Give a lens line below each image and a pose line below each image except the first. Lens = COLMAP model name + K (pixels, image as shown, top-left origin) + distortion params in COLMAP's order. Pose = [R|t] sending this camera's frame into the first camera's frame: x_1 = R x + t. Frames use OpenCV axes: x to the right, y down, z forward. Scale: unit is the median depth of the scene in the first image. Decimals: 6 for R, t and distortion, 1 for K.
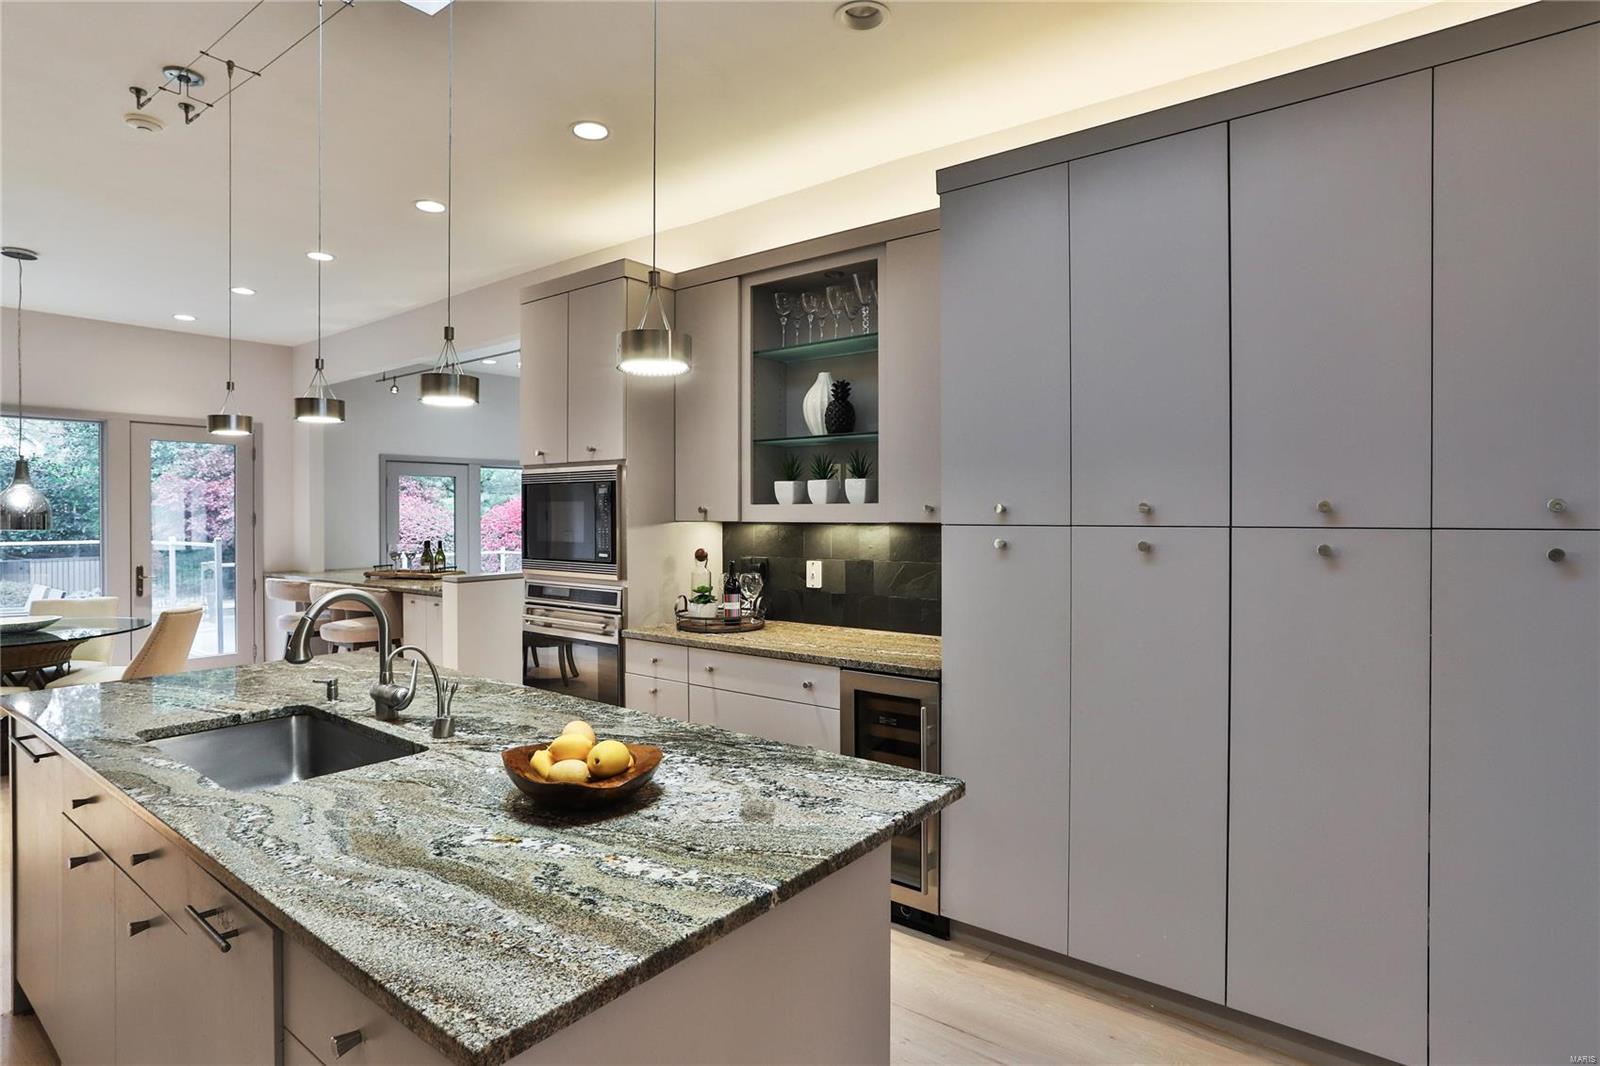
lens RADIAL K [[823.2, 0, 810.0], [0, 823.2, 522.4], [0, 0, 1]] dist [-0.053021, 0.025307]
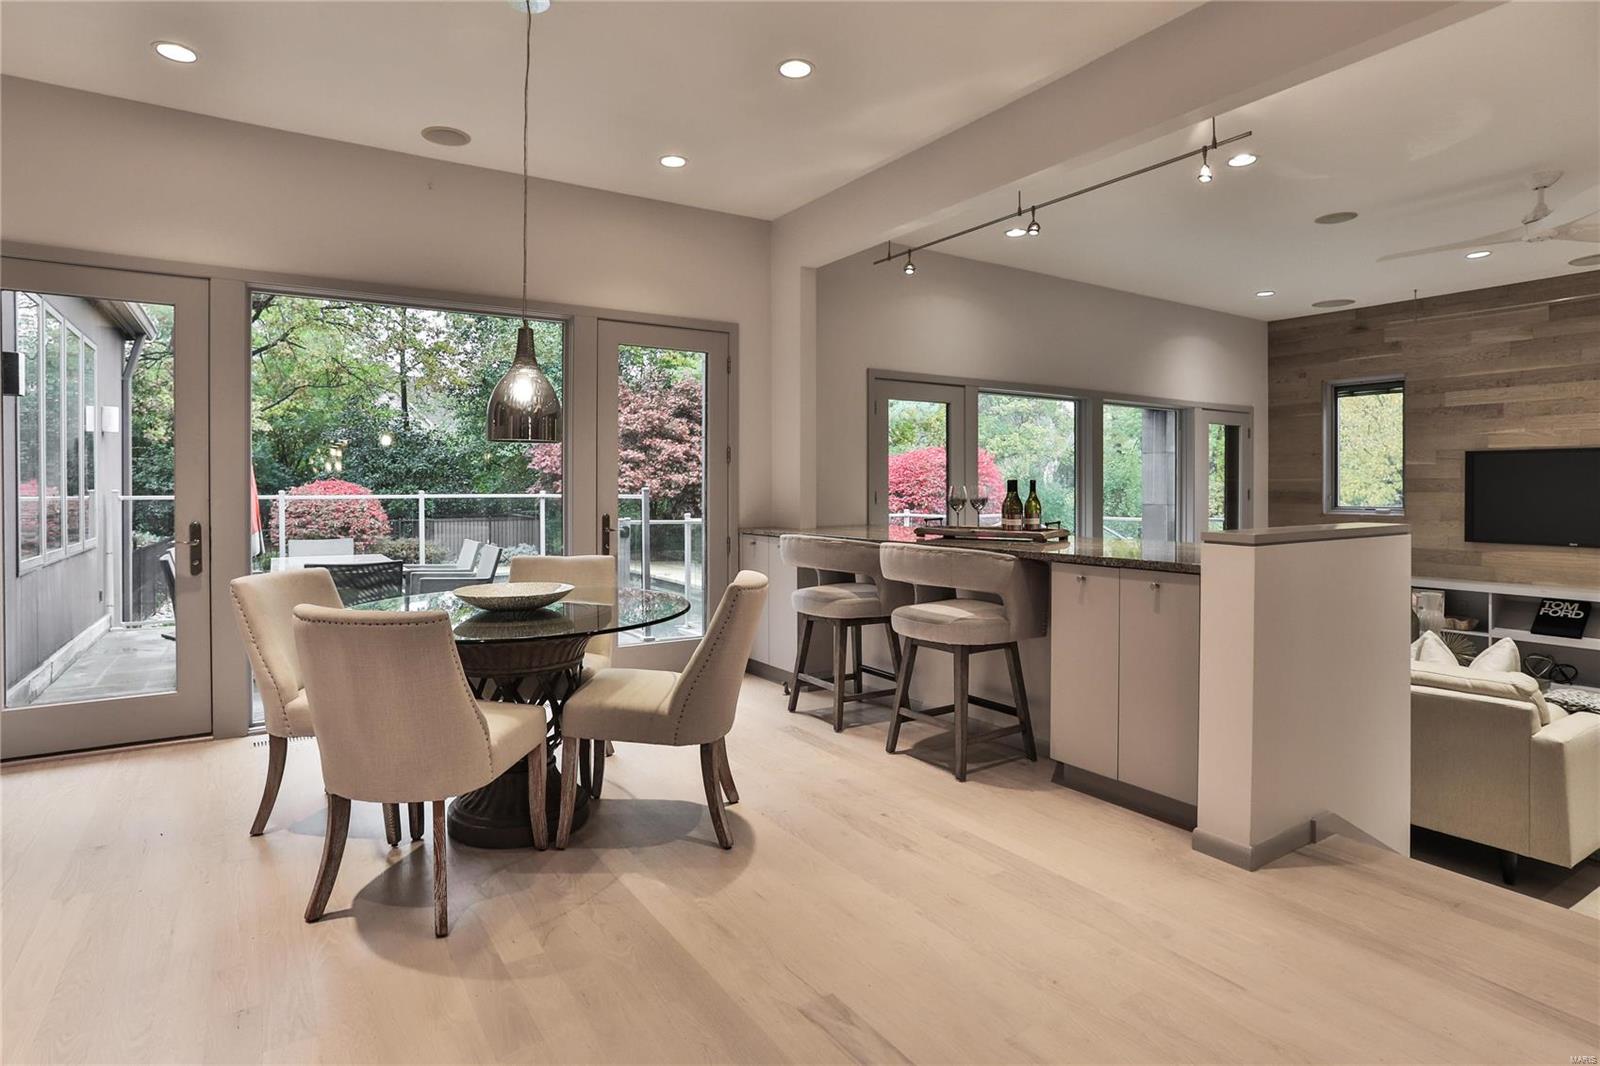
lens RADIAL K [[823.2, 0, 766.9], [0, 823.2, 501.2], [0, 0, 1]] dist [-0.053021, 0.025307]
pose [[0.933648, 0.006078, -0.358141, -0.438605], [-0.004040, 0.999971, 0.006438, 0.036866], [0.358170, -0.004564, 0.933645, 0.359037]]
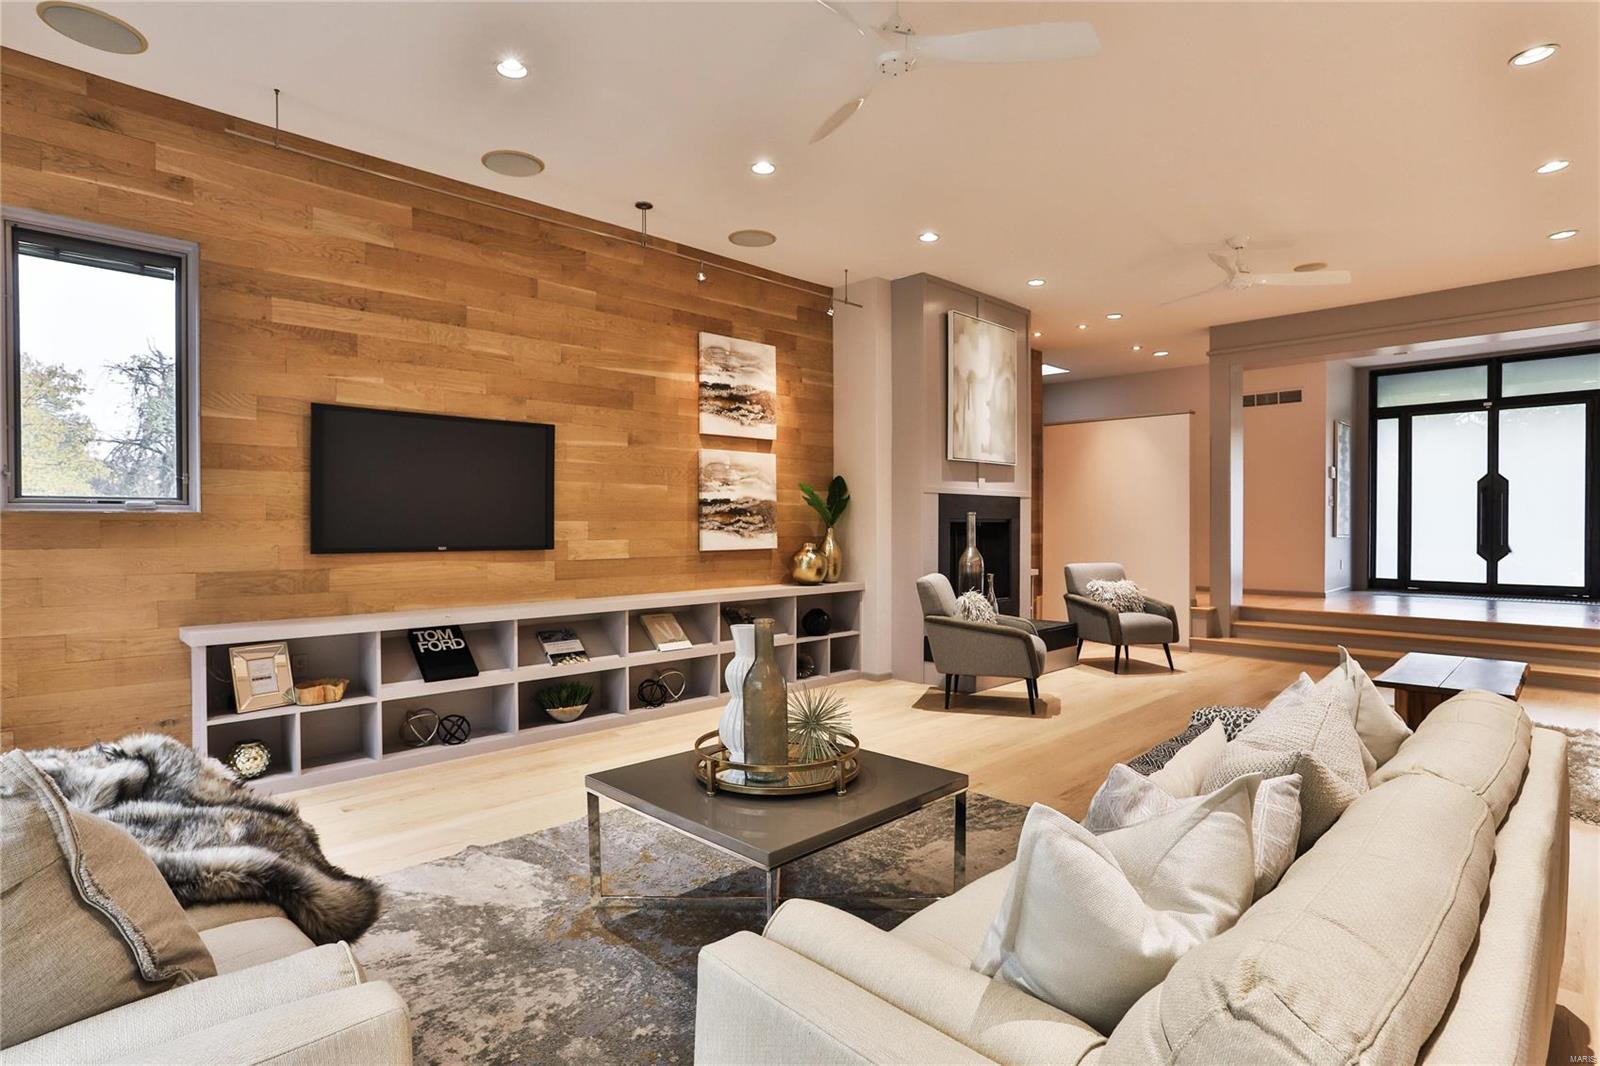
lens RADIAL K [[823.2, 0, 831.5], [0, 823.2, 528.3], [0, 0, 1]] dist [-0.053021, 0.025307]
pose [[0.136476, -0.005217, 0.990630, -0.541644], [0.012736, 0.999913, 0.003511, 0.079761], [-0.990562, 0.012137, 0.136530, 1.261631]]
